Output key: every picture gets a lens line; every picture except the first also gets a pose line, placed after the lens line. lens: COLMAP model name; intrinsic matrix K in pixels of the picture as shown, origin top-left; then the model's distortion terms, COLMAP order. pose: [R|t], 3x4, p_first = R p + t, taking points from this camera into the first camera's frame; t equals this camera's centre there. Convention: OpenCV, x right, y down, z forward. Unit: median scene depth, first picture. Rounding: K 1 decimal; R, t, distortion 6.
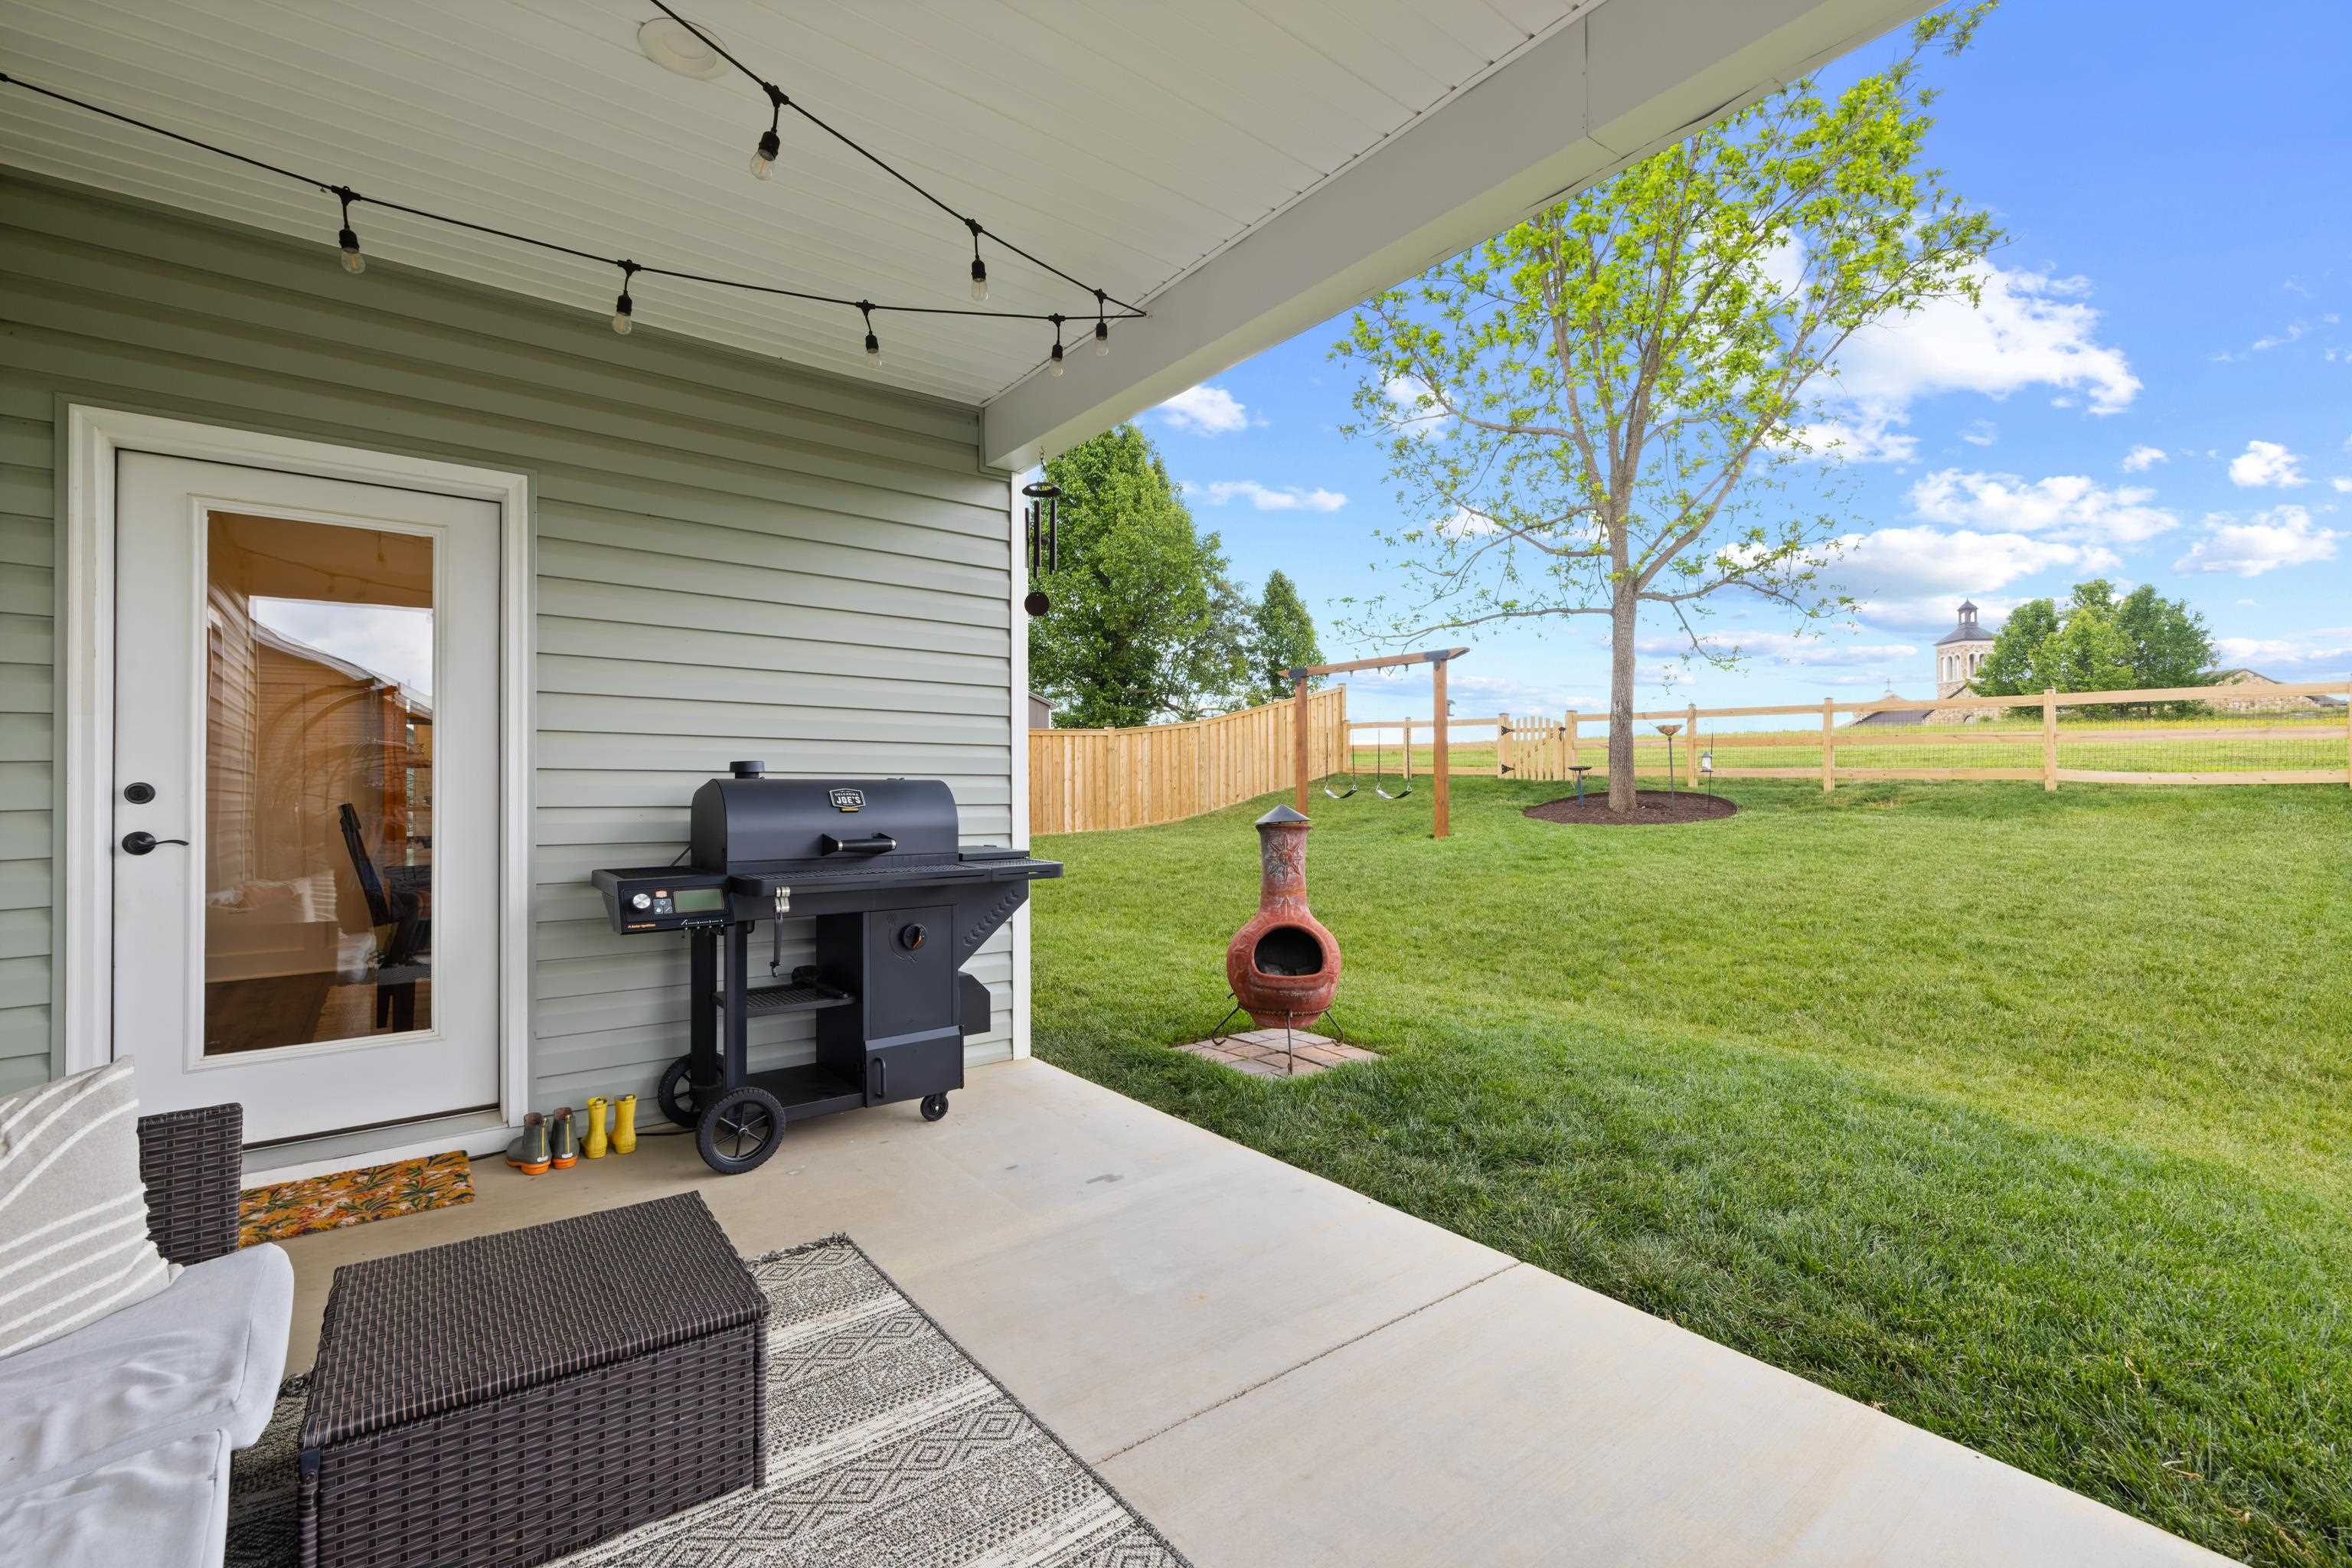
lens RADIAL K [[1010.3, 0, 1168.3], [0, 1010.3, 766.8], [0, 0, 1]] dist [0.003634, 0.000760]
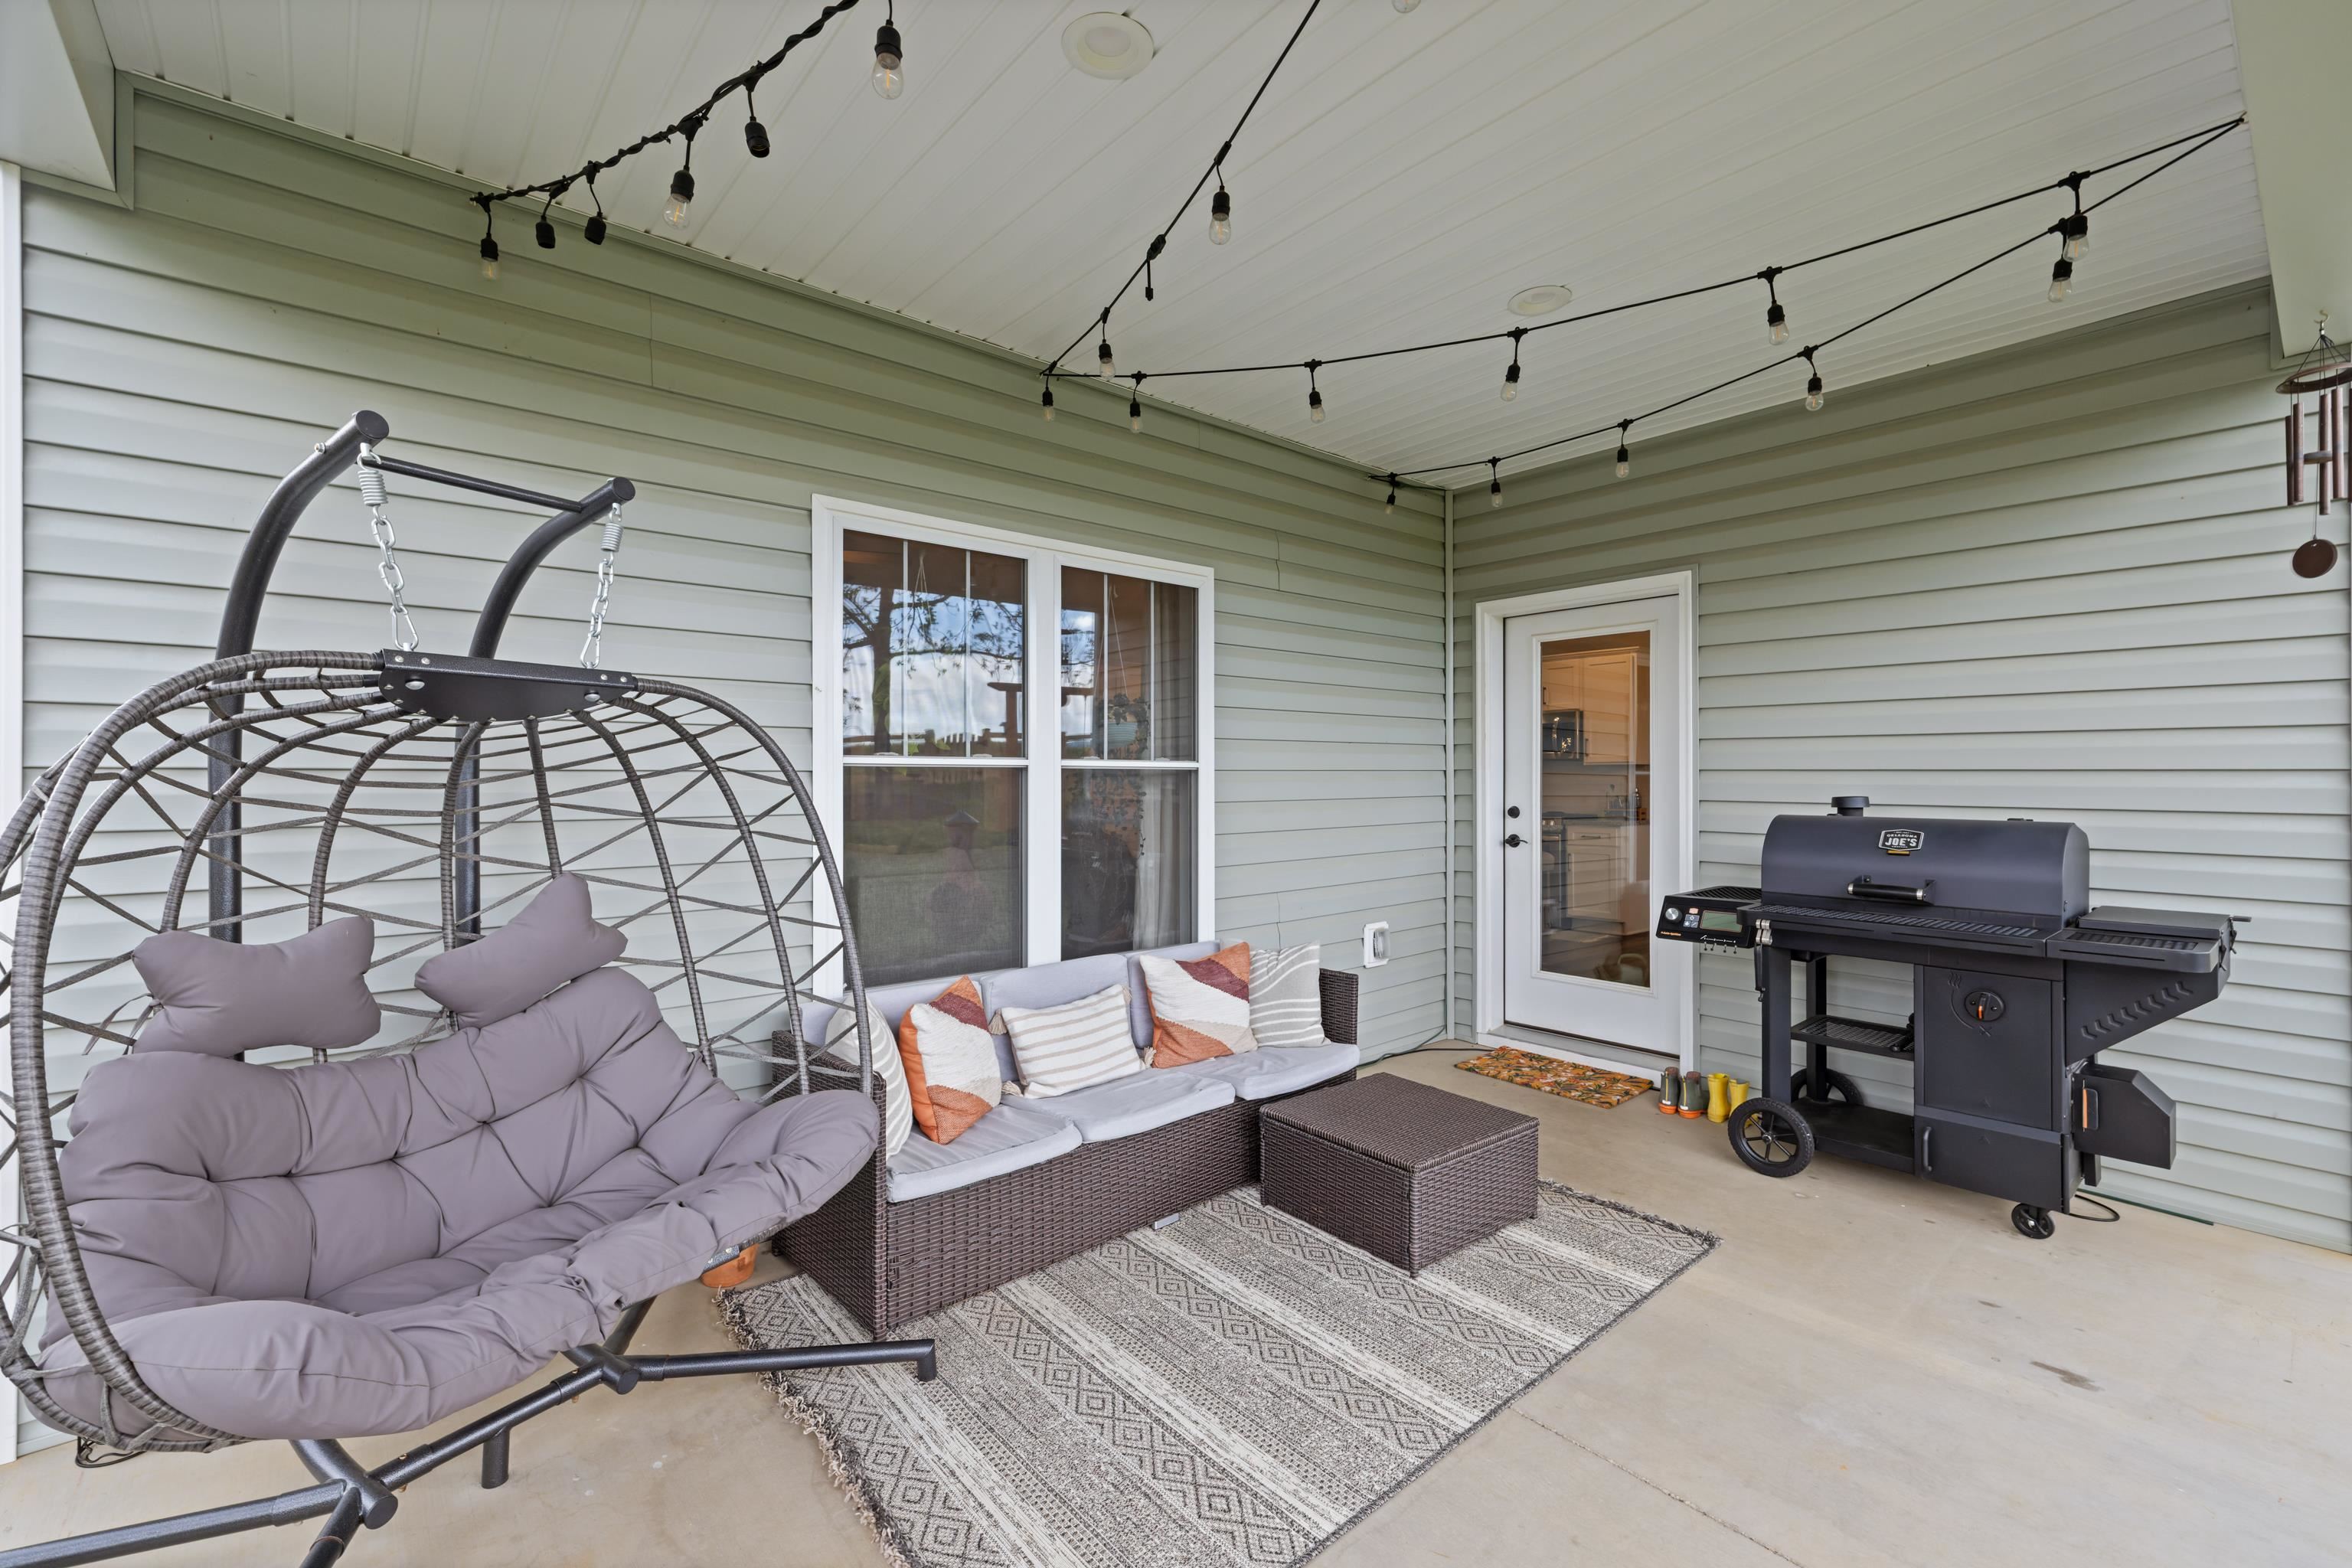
lens RADIAL K [[1010.3, 0, 1174.9], [0, 1010.3, 769.3], [0, 0, 1]] dist [0.003634, 0.000760]
pose [[0.037191, -0.005811, -0.999291, 0.684831], [0.025035, 0.999675, -0.004882, -0.052590], [0.998995, -0.024835, 0.037325, 0.341197]]
